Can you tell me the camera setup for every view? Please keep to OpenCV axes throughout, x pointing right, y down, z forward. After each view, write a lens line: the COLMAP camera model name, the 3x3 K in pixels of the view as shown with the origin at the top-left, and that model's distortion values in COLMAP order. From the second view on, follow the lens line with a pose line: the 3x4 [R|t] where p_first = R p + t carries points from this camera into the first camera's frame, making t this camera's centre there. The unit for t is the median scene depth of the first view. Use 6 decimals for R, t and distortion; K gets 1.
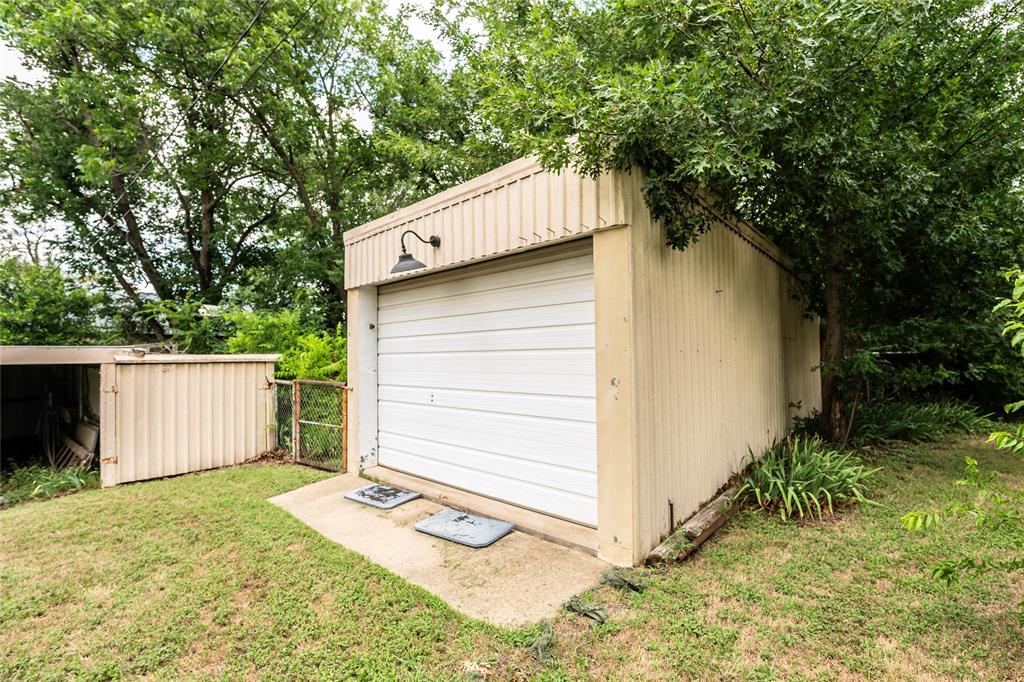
lens RADIAL K [[474.1, 0, 512.5], [0, 474.1, 342.6], [0, 0, 1]] dist [-0.000418, -0.000352]
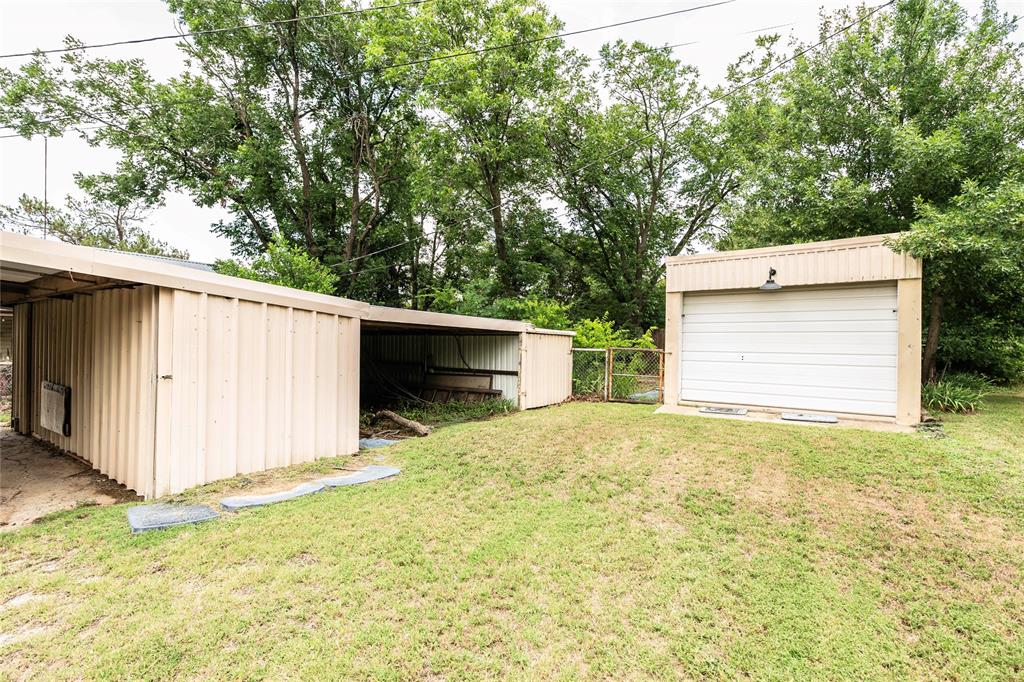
lens RADIAL K [[474.1, 0, 512.5], [0, 474.1, 342.6], [0, 0, 1]] dist [-0.000418, -0.000352]
pose [[0.992142, 0.035699, 0.119914, -1.023955], [-0.038005, 0.999133, 0.016999, 0.050863], [-0.119204, -0.021423, 0.992639, -0.523950]]
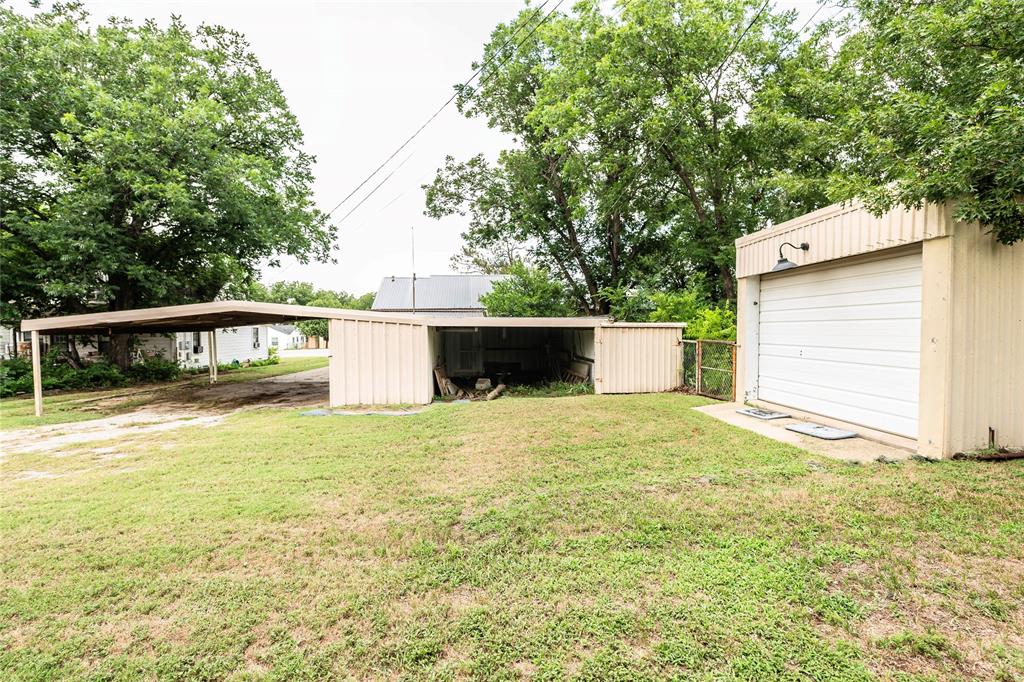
lens RADIAL K [[474.1, 0, 512.5], [0, 474.1, 342.6], [0, 0, 1]] dist [-0.000418, -0.000352]
pose [[0.739289, 0.032491, -0.672604, 0.124077], [0.009609, 0.998225, 0.058782, -0.006005], [0.673320, -0.049920, 0.737664, -0.538703]]
